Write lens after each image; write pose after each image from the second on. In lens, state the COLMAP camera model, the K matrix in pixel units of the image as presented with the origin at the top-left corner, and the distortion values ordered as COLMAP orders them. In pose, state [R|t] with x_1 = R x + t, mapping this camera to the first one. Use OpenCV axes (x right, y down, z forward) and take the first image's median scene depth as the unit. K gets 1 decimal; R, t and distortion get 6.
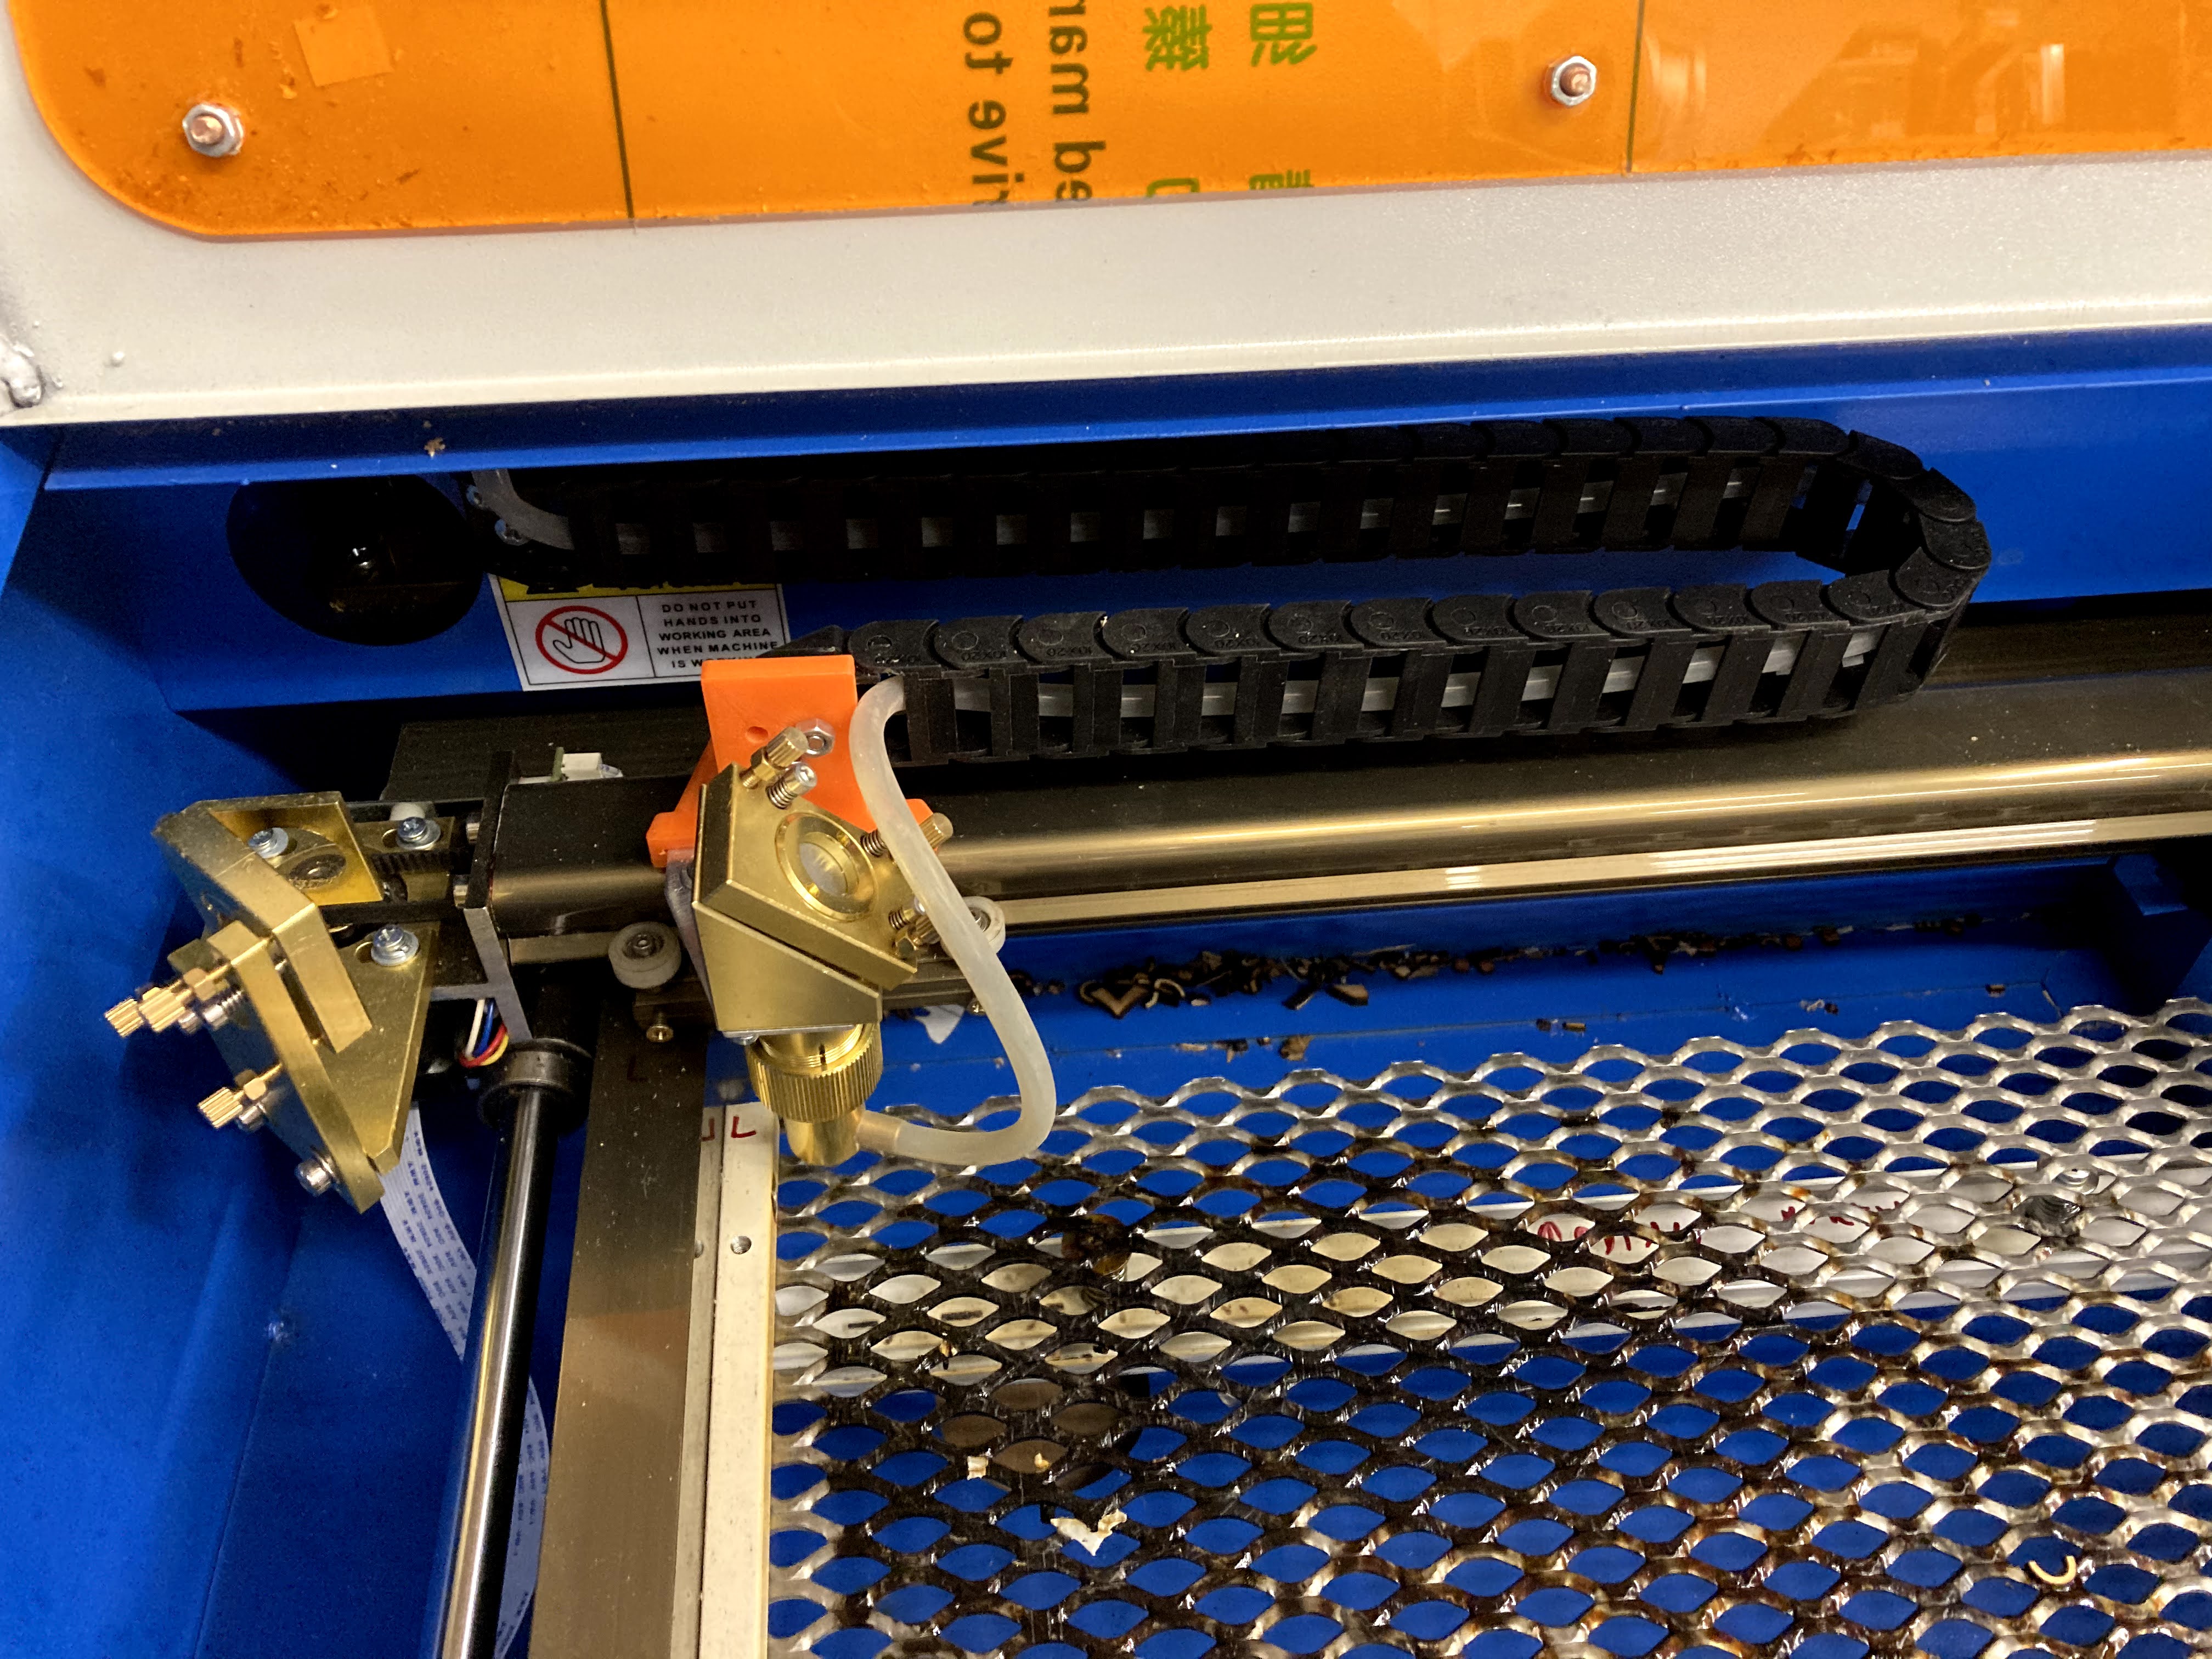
lens RADIAL K [[1836.8, 0, 1089.6], [0, 1836.8, 826.4], [0, 0, 1]] dist [0.038447, -0.084020]
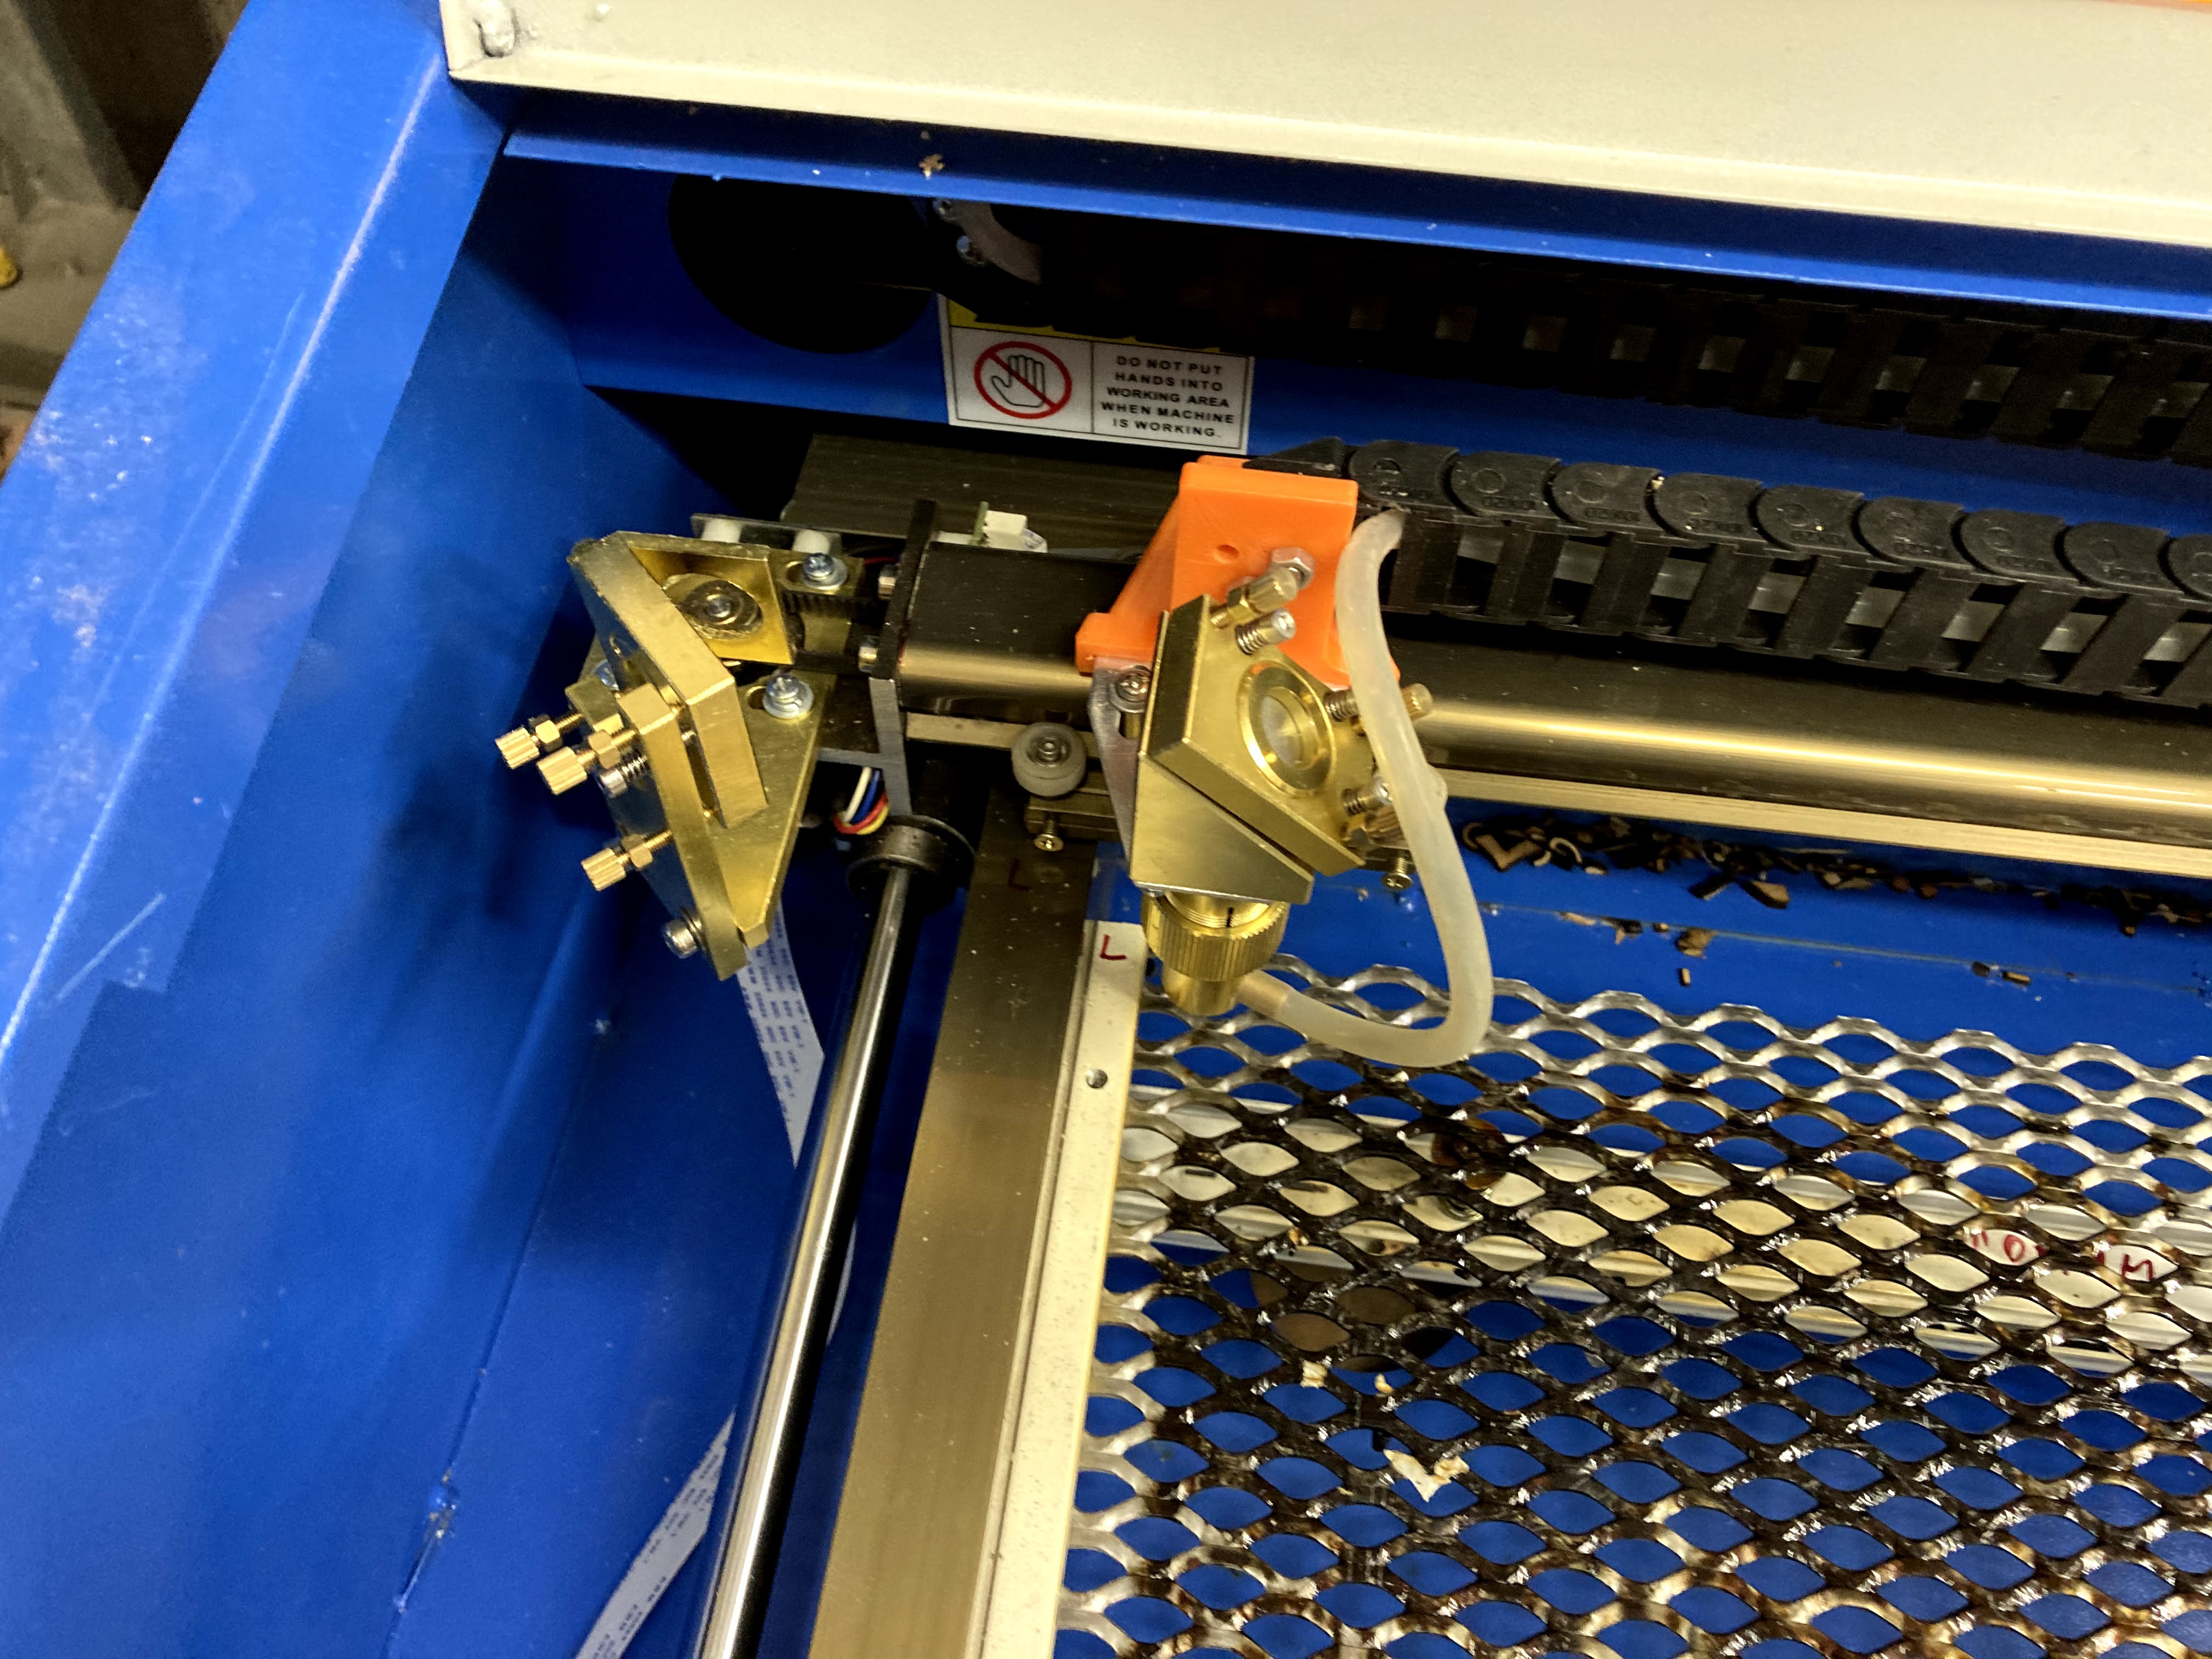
lens RADIAL K [[1844.5, 0, 1104.3], [0, 1844.5, 822.3], [0, 0, 1]] dist [0.010060, -0.020847]
pose [[0.973410, 0.190536, -0.127158, -0.093140], [-0.168063, 0.971224, 0.168756, -0.057447], [0.155653, -0.142898, 0.977421, 0.111834]]
